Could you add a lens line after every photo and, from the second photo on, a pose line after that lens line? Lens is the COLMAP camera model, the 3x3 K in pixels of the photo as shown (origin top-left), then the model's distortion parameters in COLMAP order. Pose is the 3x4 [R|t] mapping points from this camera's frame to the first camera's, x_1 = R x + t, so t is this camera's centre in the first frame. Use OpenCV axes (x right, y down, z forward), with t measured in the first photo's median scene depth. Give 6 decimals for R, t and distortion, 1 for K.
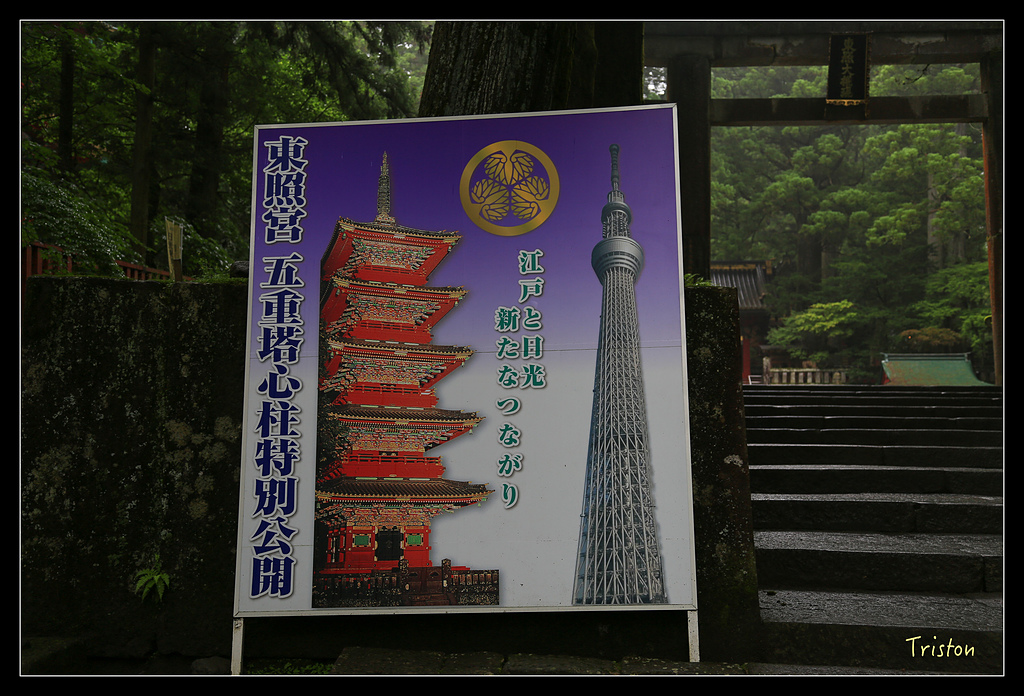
lens RADIAL K [[1434.8, 0, 509.4], [0, 1434.8, 350.4], [0, 0, 1]] dist [0.239195, 0.000000]
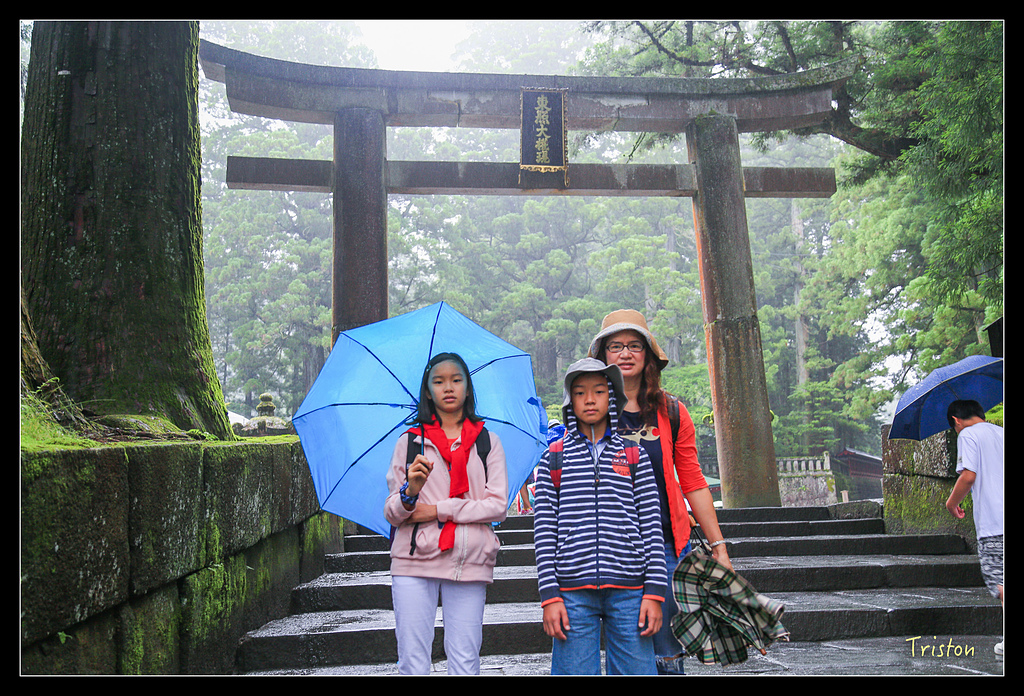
lens RADIAL K [[1182.3, 0, 511.0], [0, 1182.3, 347.1], [0, 0, 1]] dist [0.096438, 0.000000]
pose [[0.987139, -0.011754, 0.159435, 0.045028], [0.025028, 0.996358, -0.081511, -0.004364], [-0.157896, 0.084453, 0.983838, 0.148651]]
